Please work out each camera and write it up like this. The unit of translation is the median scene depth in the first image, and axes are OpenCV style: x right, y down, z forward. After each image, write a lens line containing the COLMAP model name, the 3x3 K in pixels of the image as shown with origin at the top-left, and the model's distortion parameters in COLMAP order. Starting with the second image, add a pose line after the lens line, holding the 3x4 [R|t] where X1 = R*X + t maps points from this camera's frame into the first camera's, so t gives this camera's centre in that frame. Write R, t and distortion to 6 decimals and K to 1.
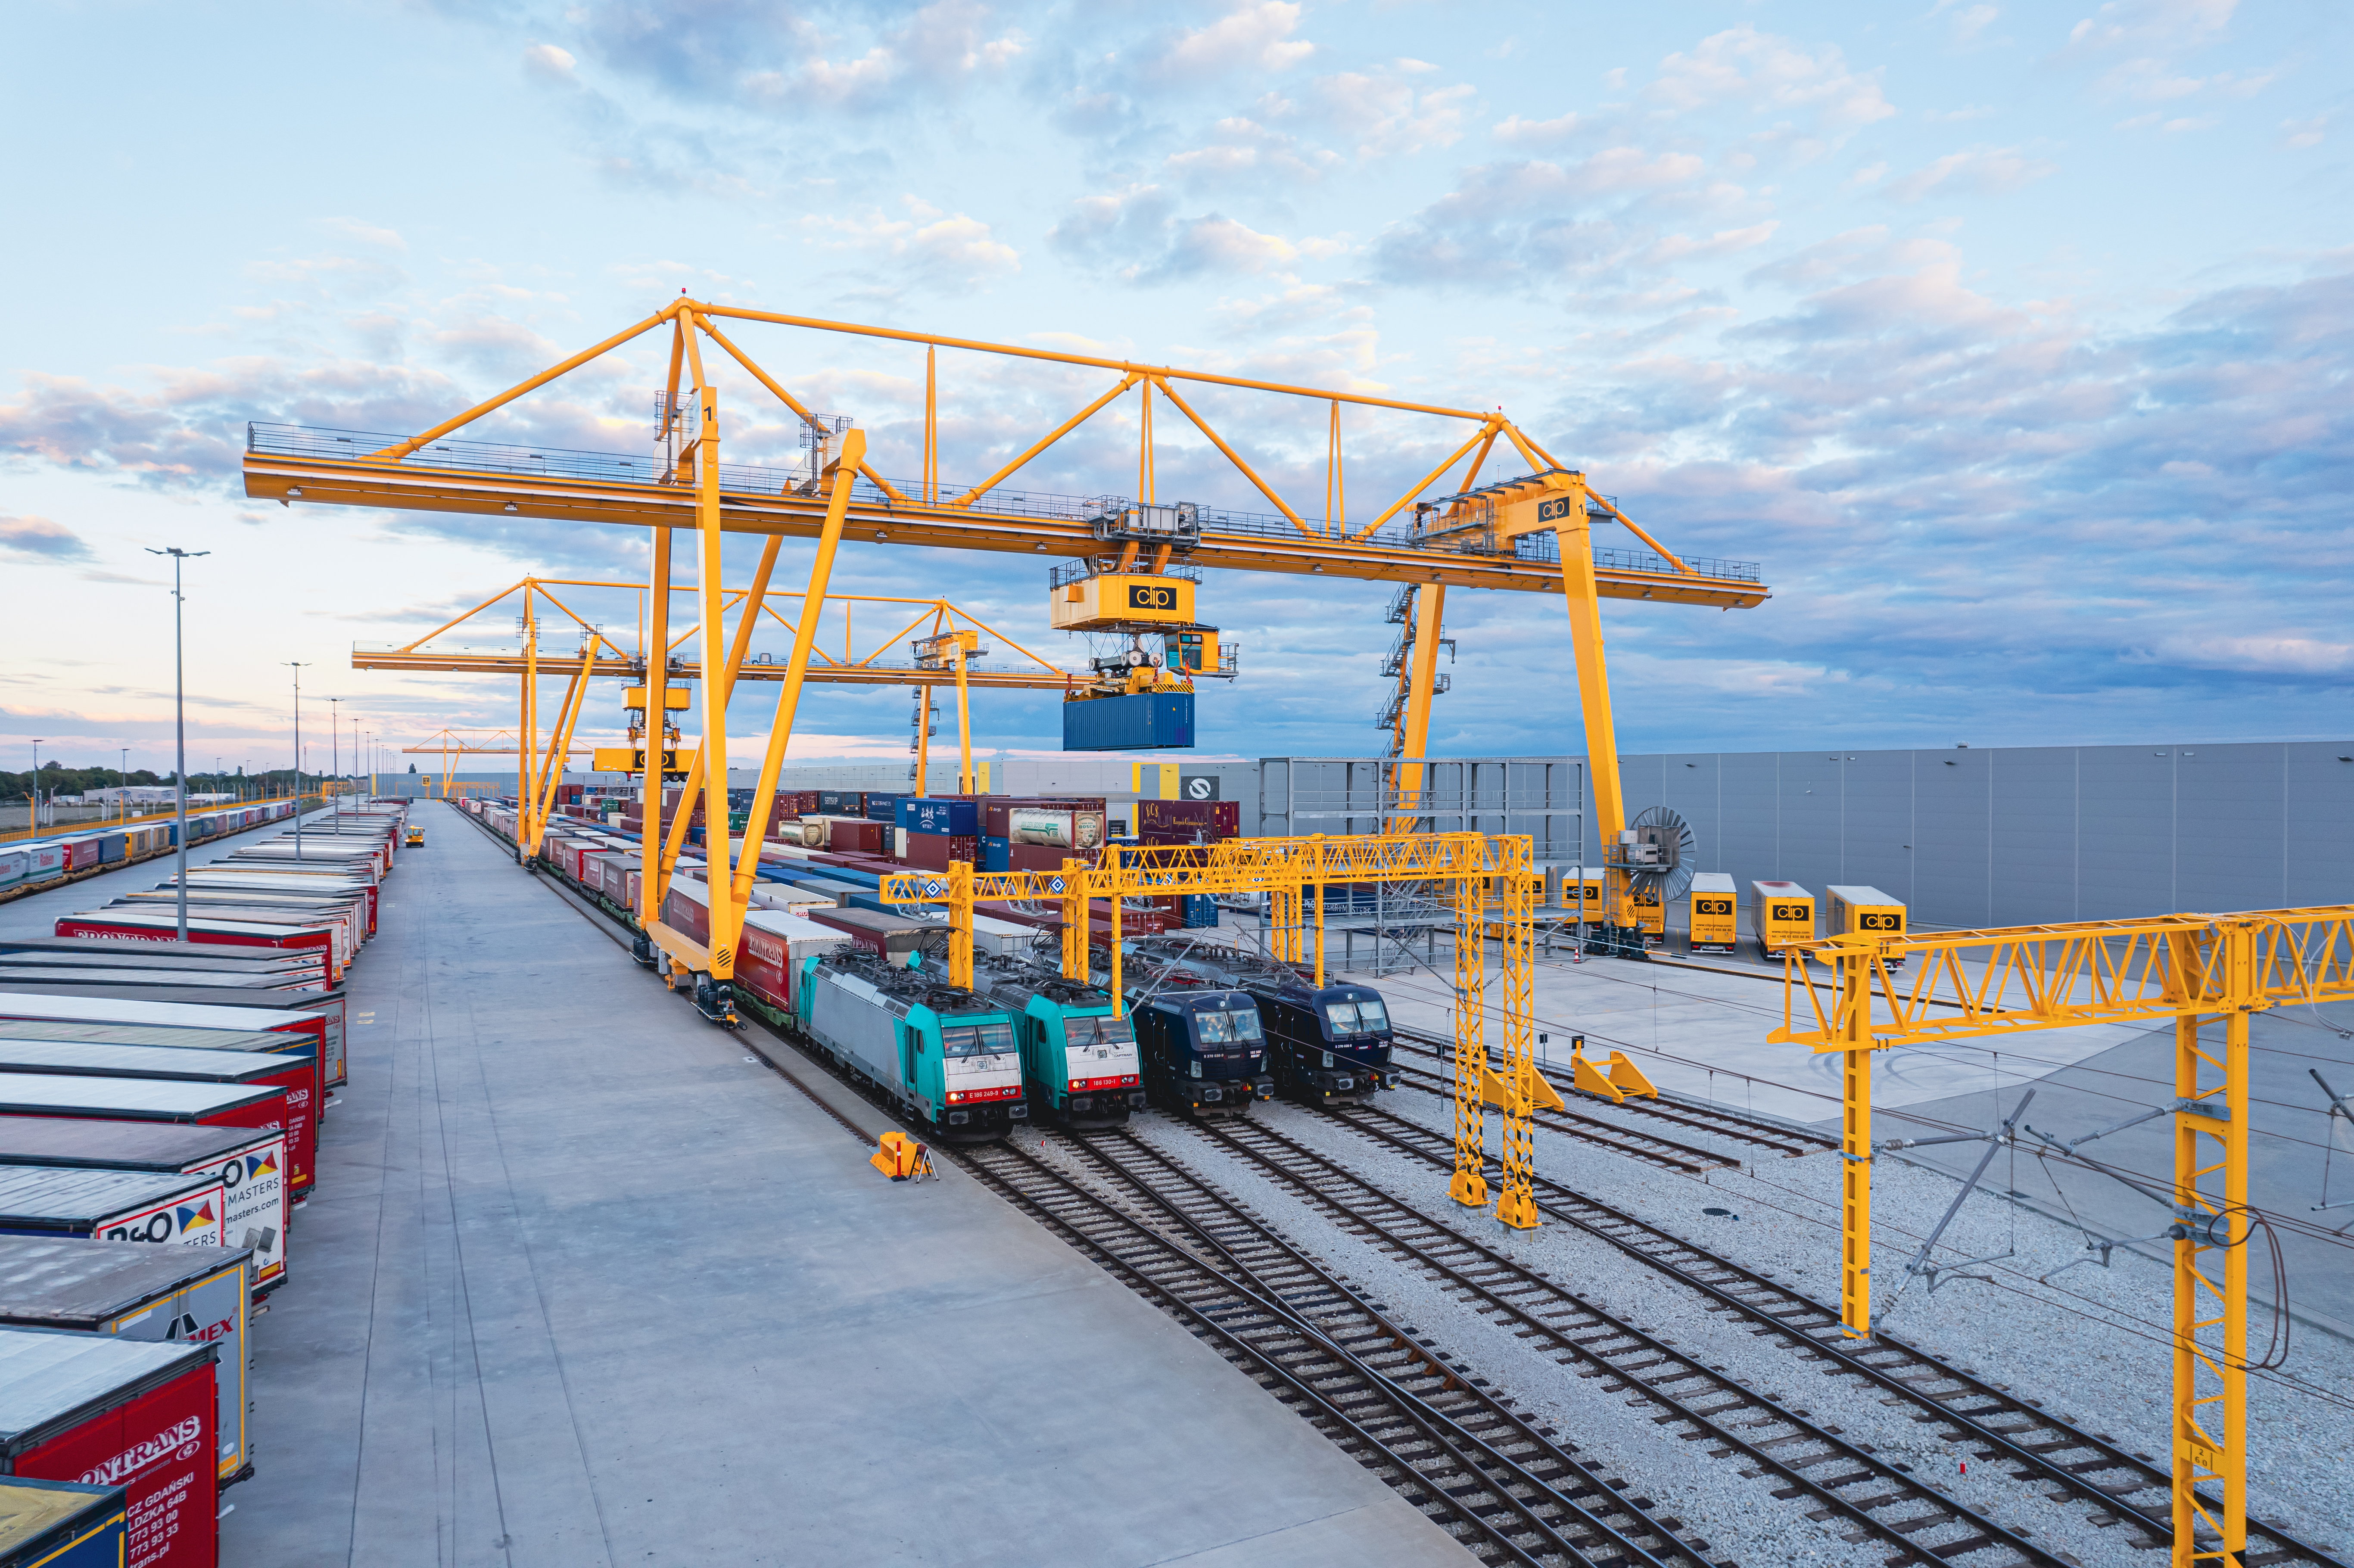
lens RADIAL K [[1476.9, 0, 1177.0], [0, 1476.9, 784.0], [0, 0, 1]] dist [-0.073013, 0.057949]
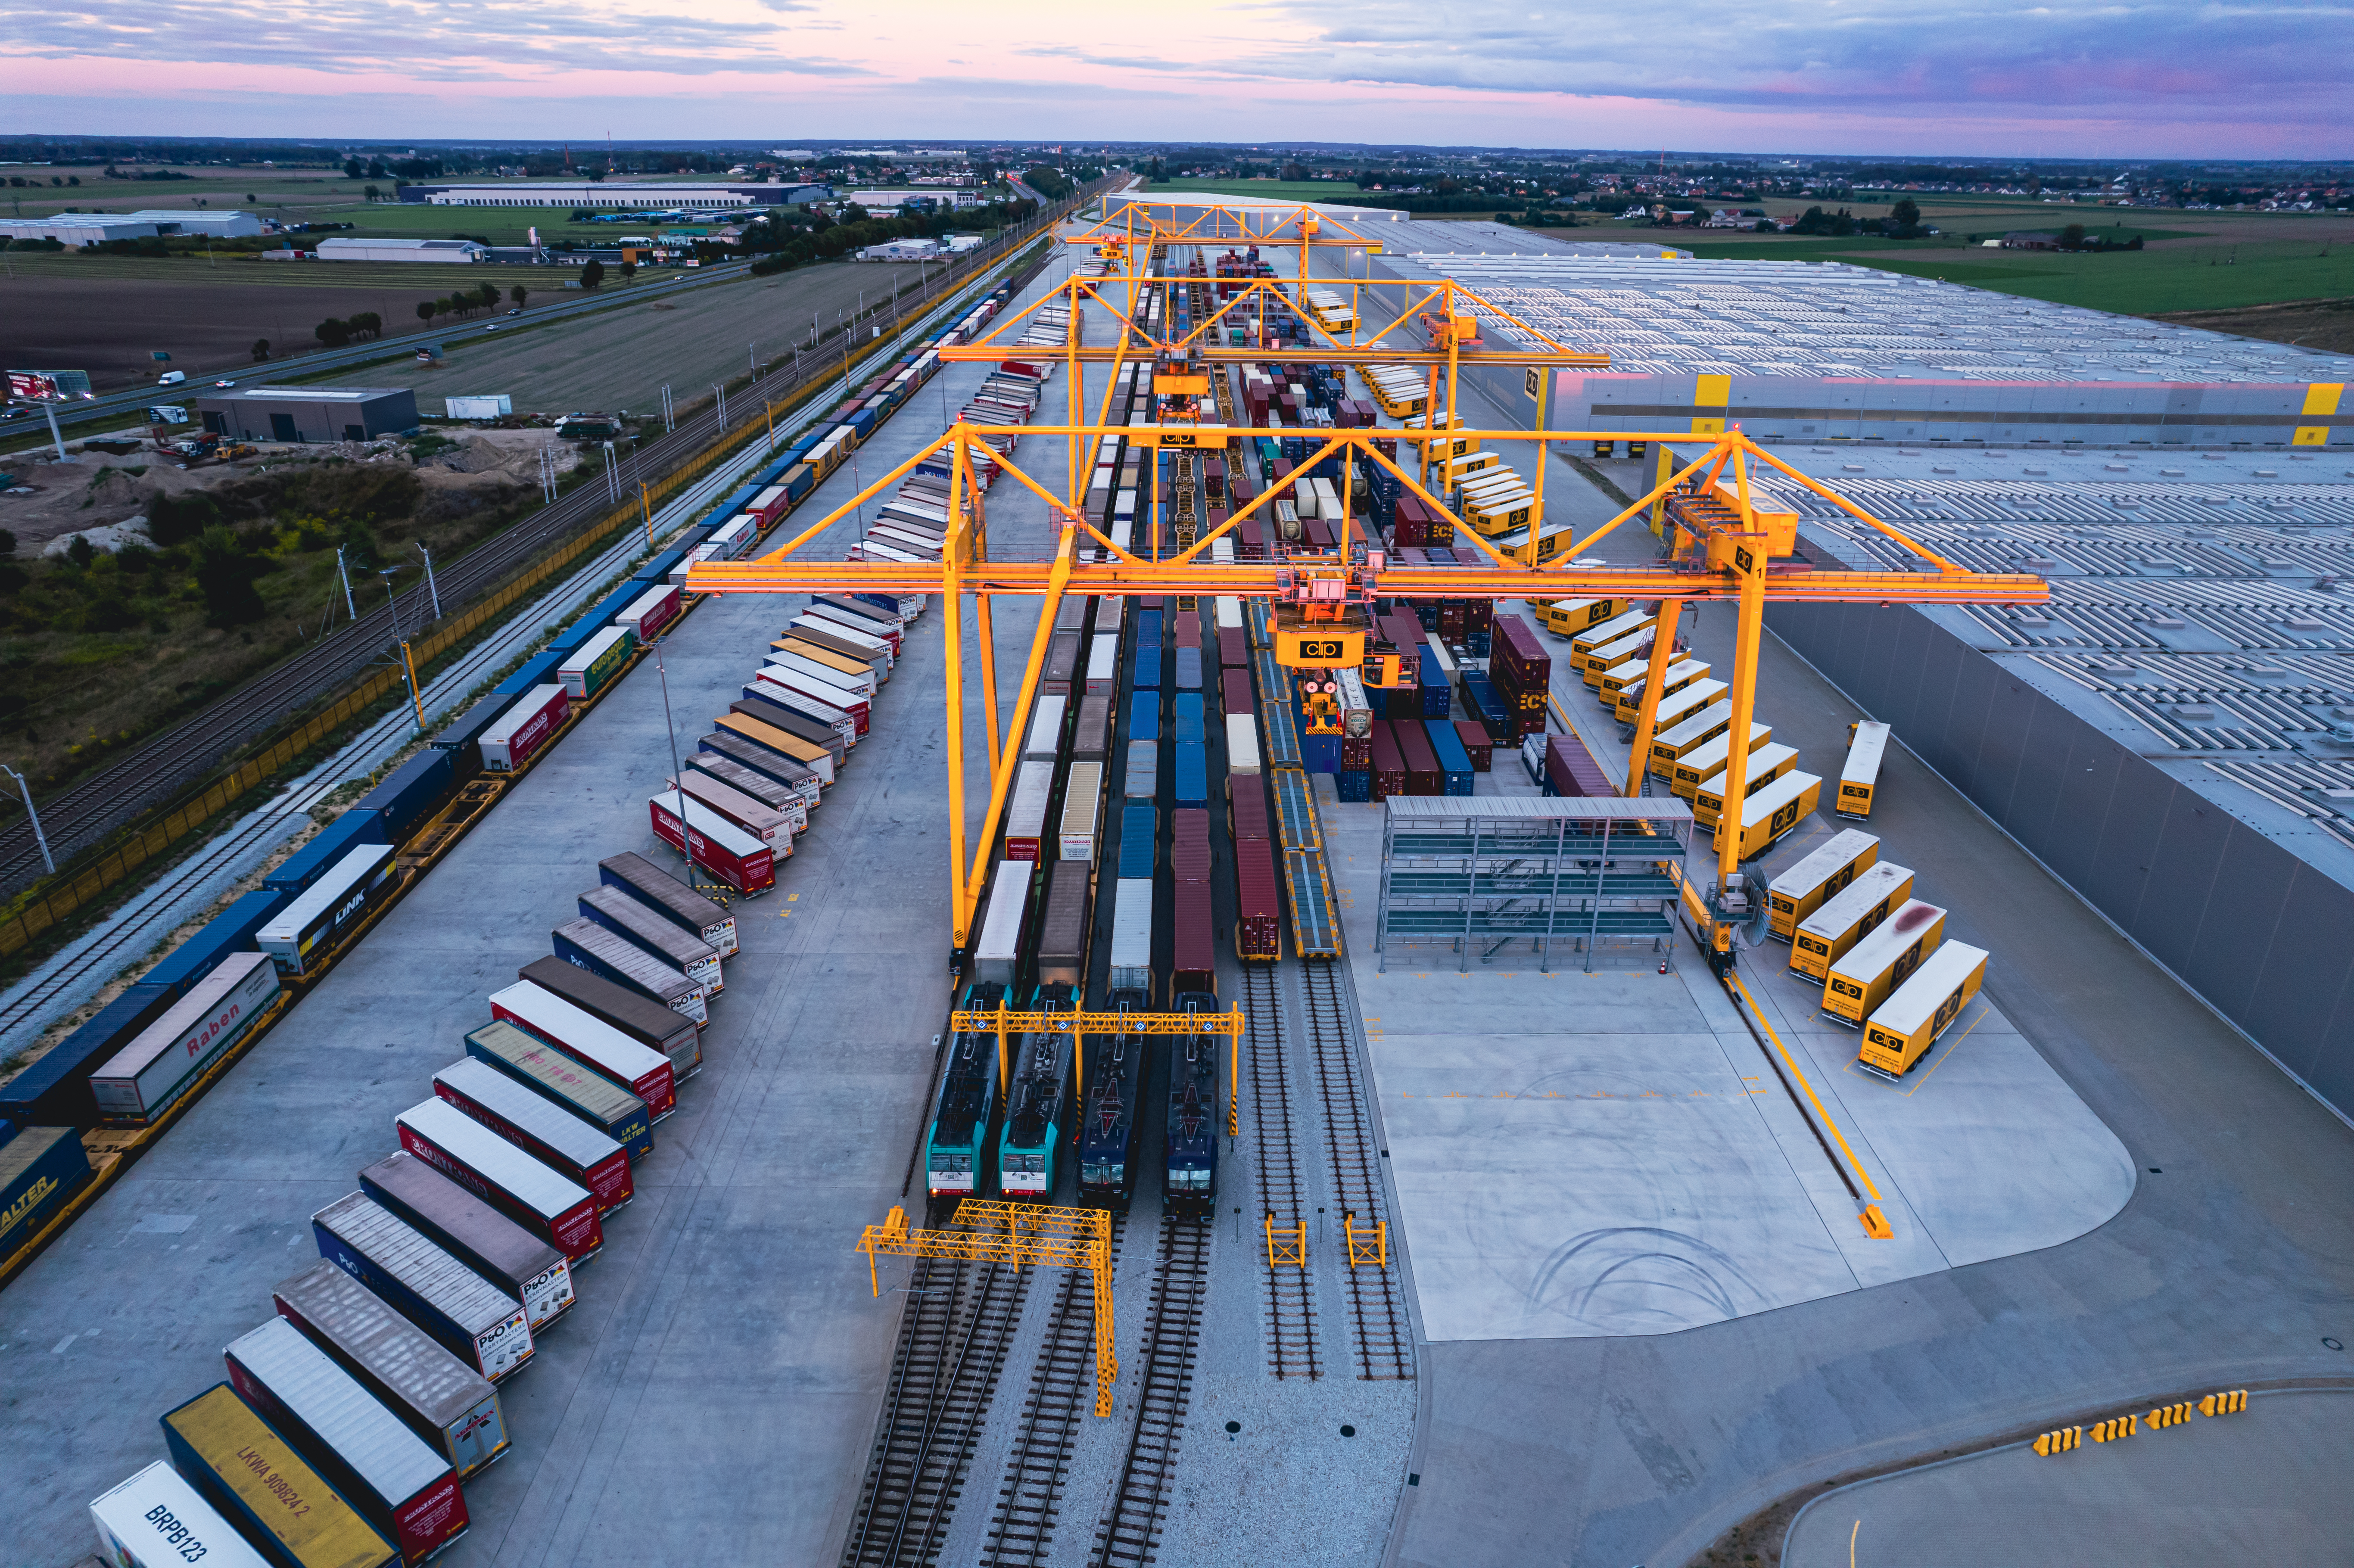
lens RADIAL K [[1476.9, 0, 1177.0], [0, 1476.9, 784.0], [0, 0, 1]] dist [-0.073013, 0.057949]
pose [[0.890750, 0.177072, -0.418580, 0.738730], [-0.001658, 0.922243, 0.386607, -0.897454], [0.454490, -0.343676, 0.821782, -0.171935]]
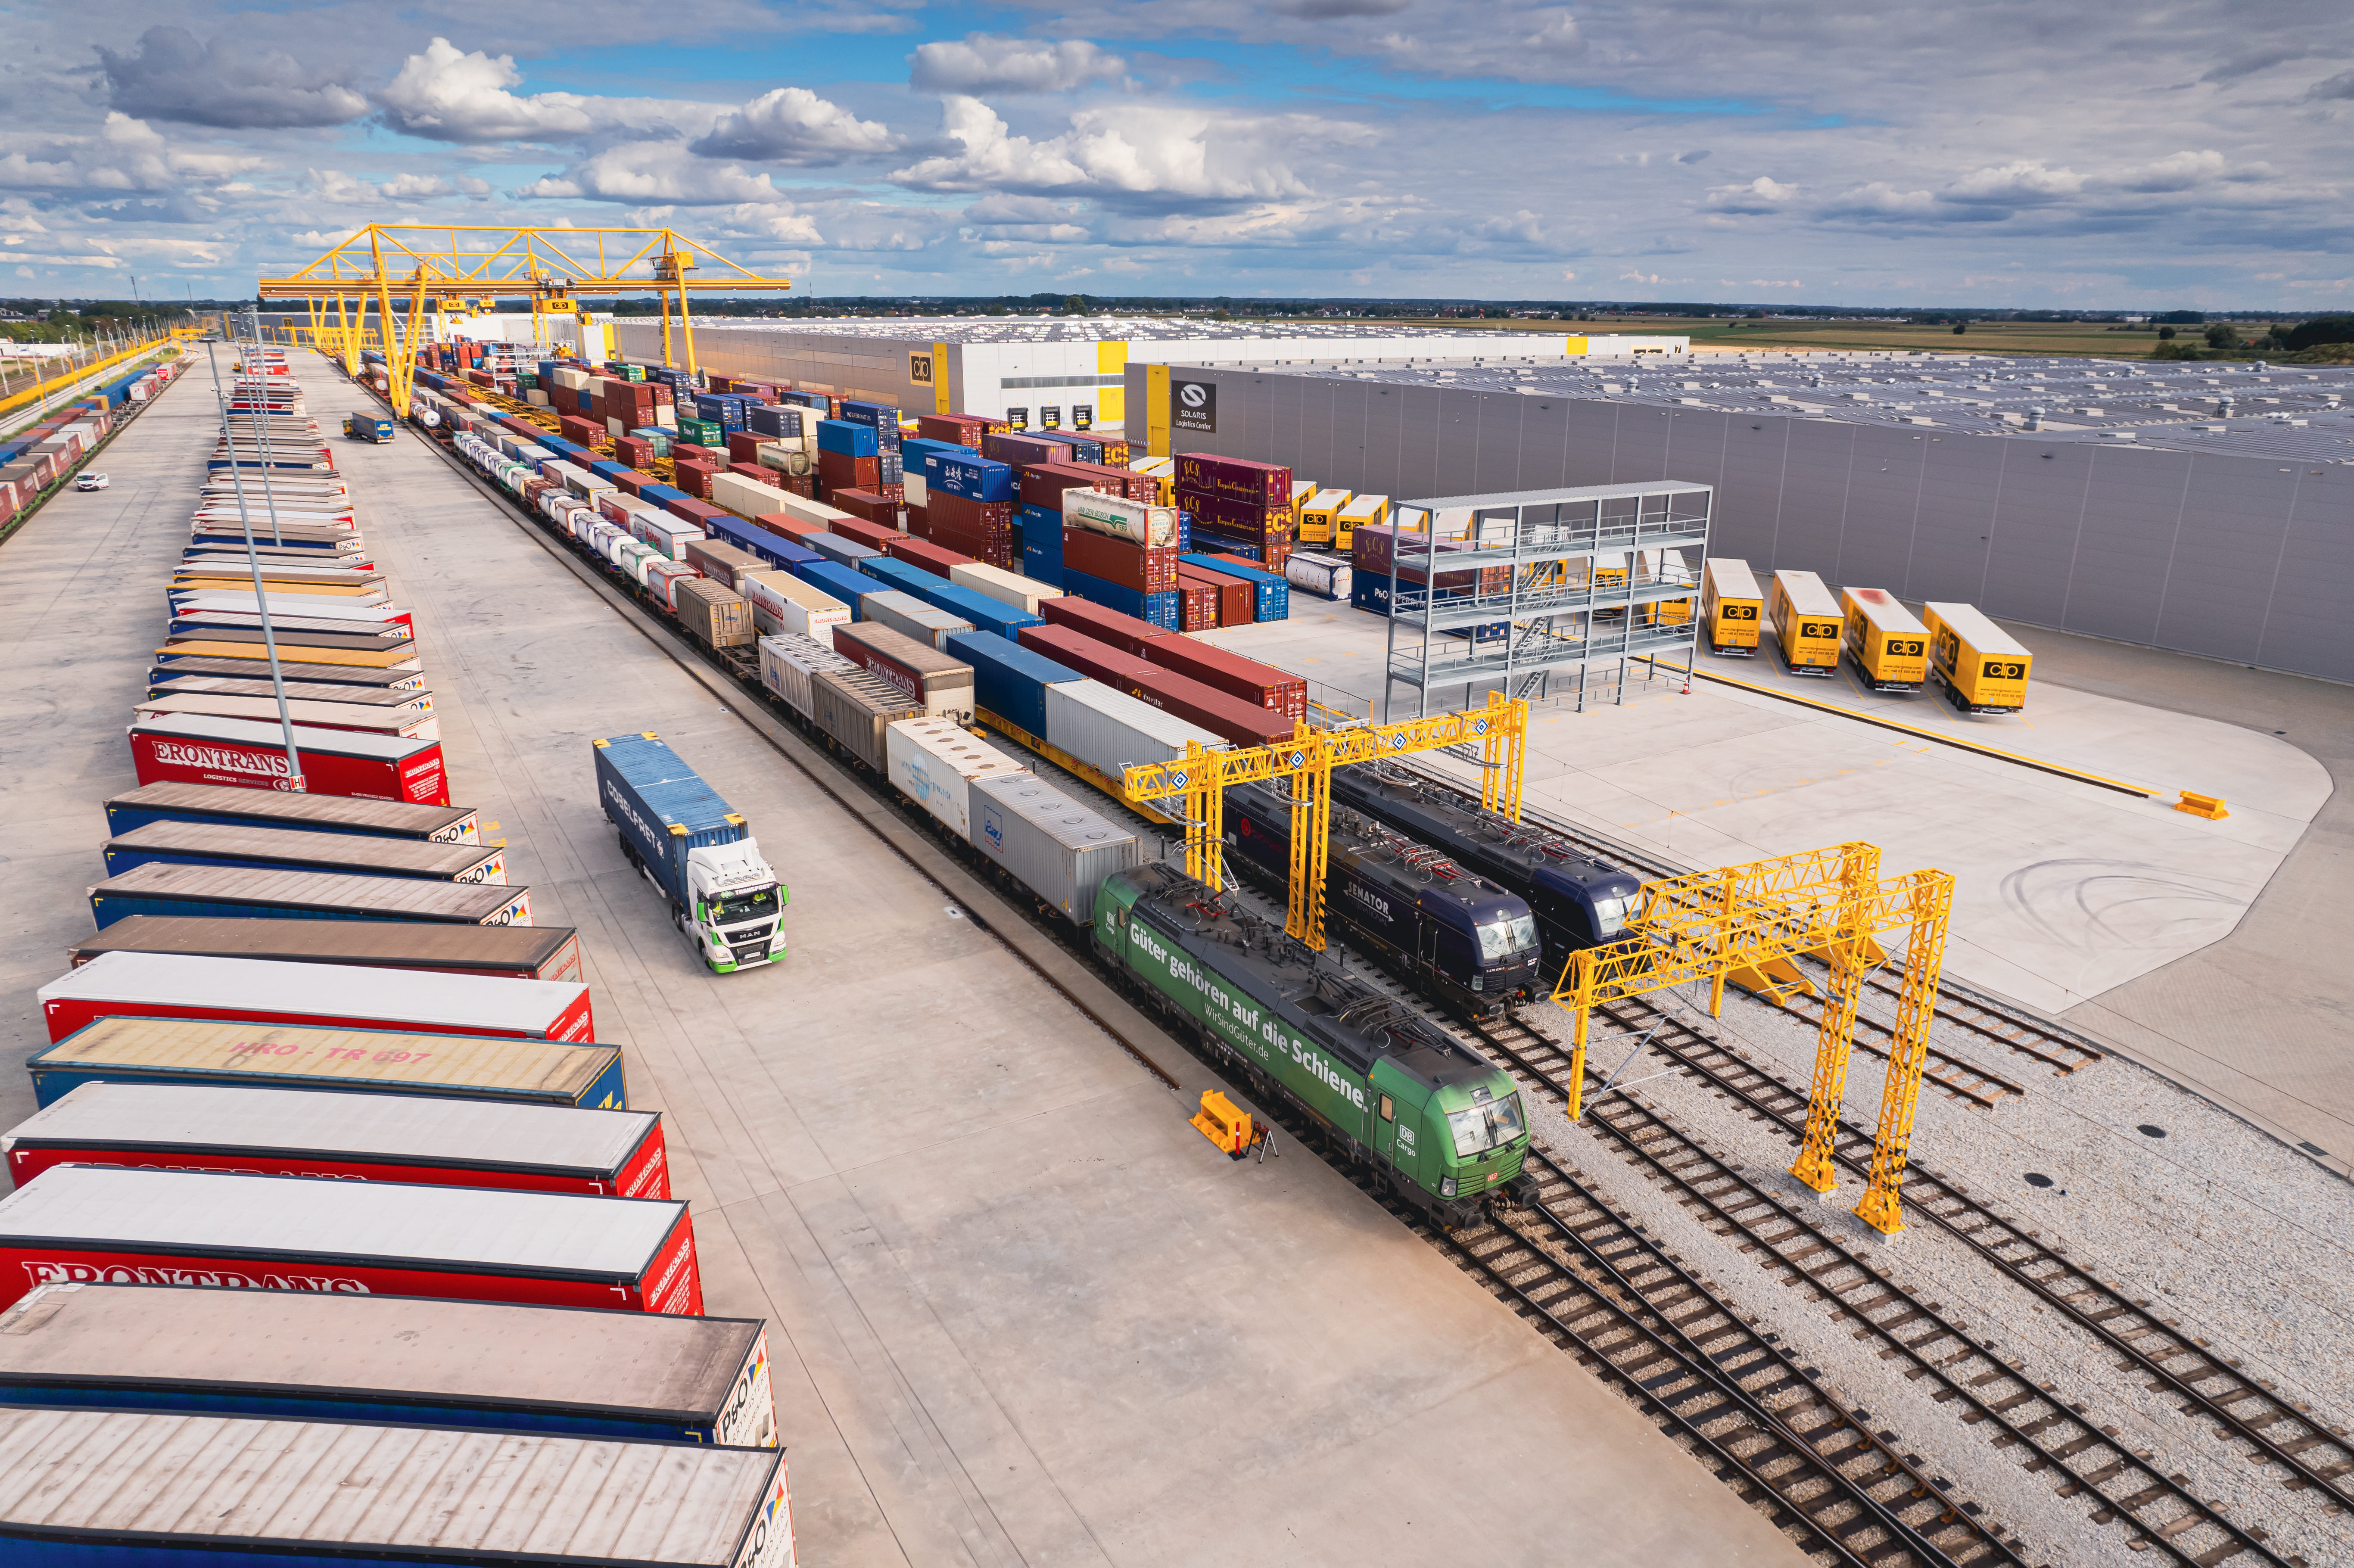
lens RADIAL K [[1476.9, 0, 1177.0], [0, 1476.9, 784.0], [0, 0, 1]] dist [-0.073013, 0.057949]
pose [[0.998312, -0.018251, 0.055144, -0.243073], [0.000266, 0.950780, 0.309866, -0.243451], [-0.058085, -0.309328, 0.949180, 0.112779]]
